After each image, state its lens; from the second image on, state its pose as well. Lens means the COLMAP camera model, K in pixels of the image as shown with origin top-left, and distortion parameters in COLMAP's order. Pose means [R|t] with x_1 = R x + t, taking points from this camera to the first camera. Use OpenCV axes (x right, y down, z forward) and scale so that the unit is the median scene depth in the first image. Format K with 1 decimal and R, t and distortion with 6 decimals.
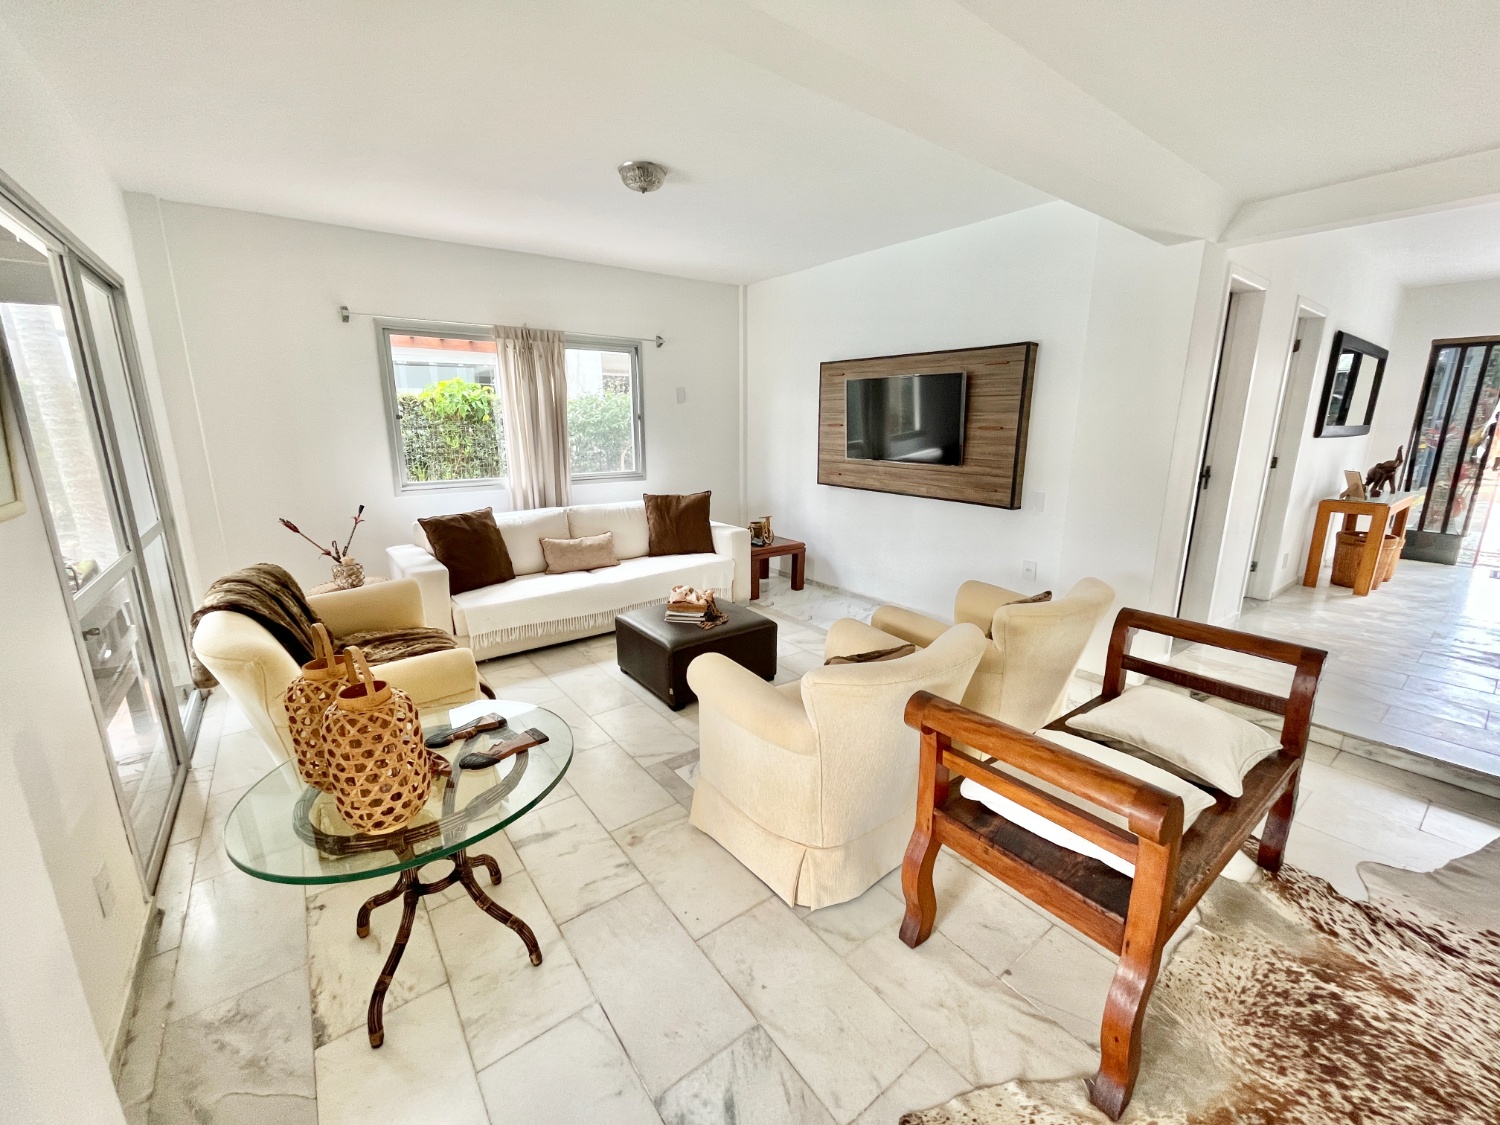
lens RADIAL K [[604.6, 0, 750.3], [0, 604.6, 560.1], [0, 0, 1]] dist [-0.001462, -0.000786]
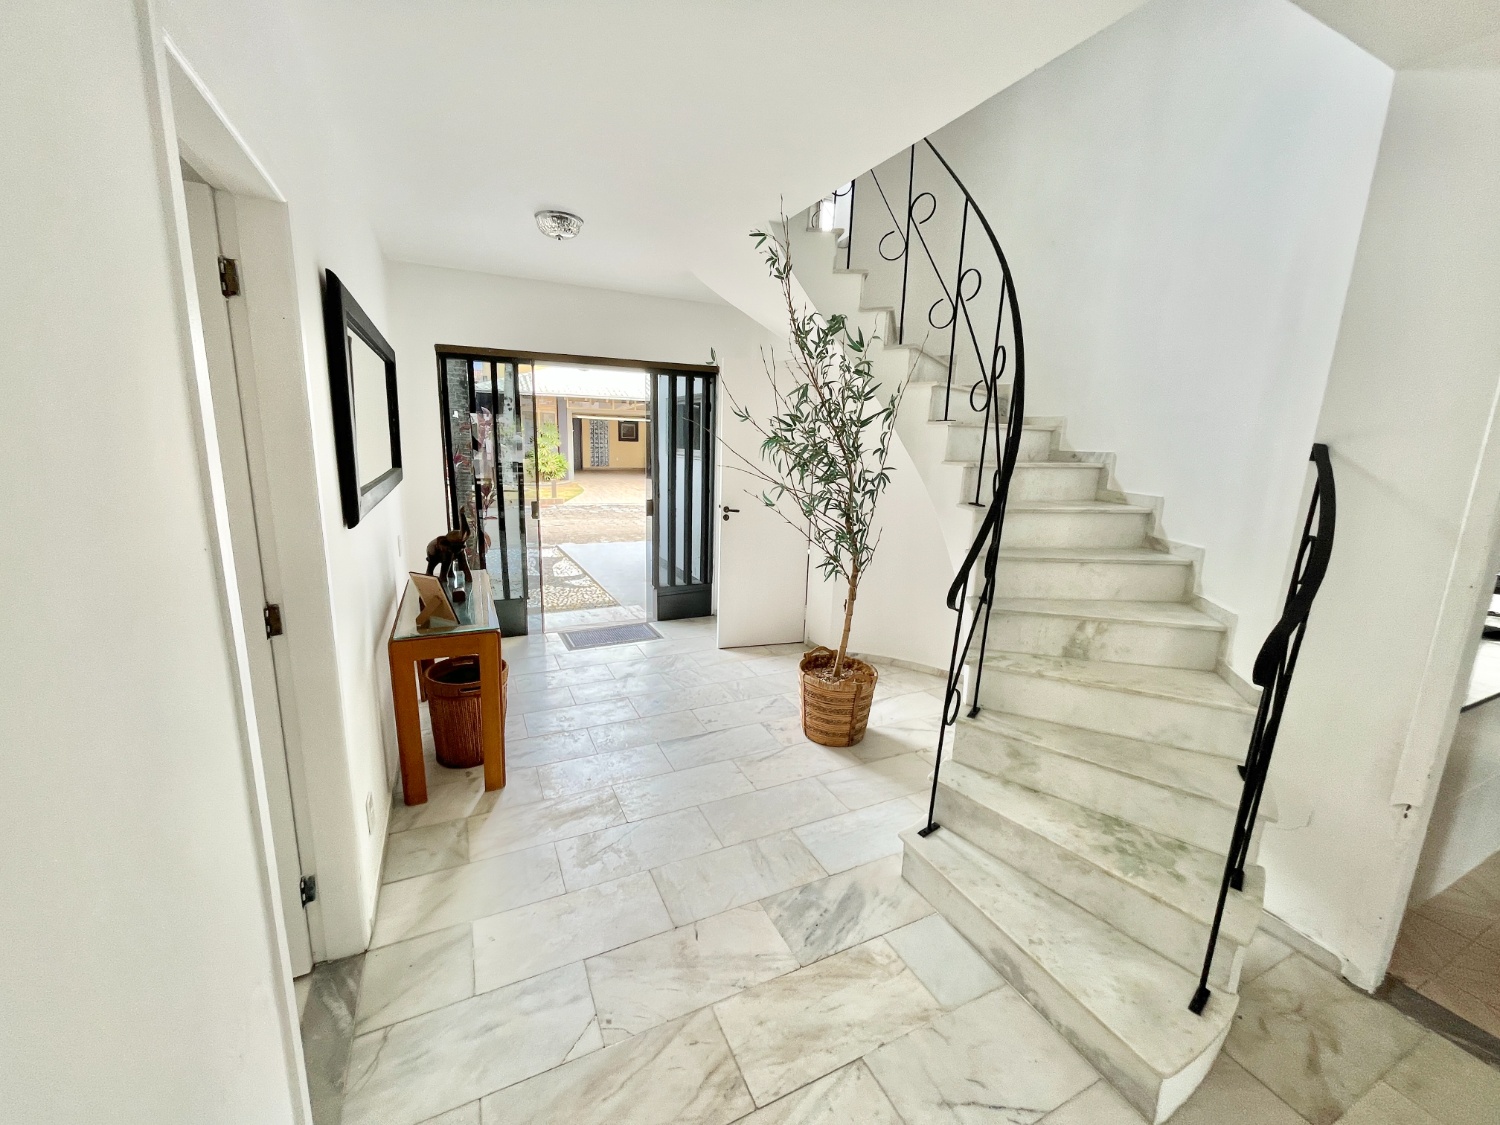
lens RADIAL K [[604.6, 0, 750.3], [0, 604.6, 560.1], [0, 0, 1]] dist [-0.001462, -0.000786]
pose [[0.197151, -0.189167, 0.961950, 0.481598], [0.195472, 0.969091, 0.150510, -0.156779], [-0.960688, 0.158361, 0.228034, 0.527895]]
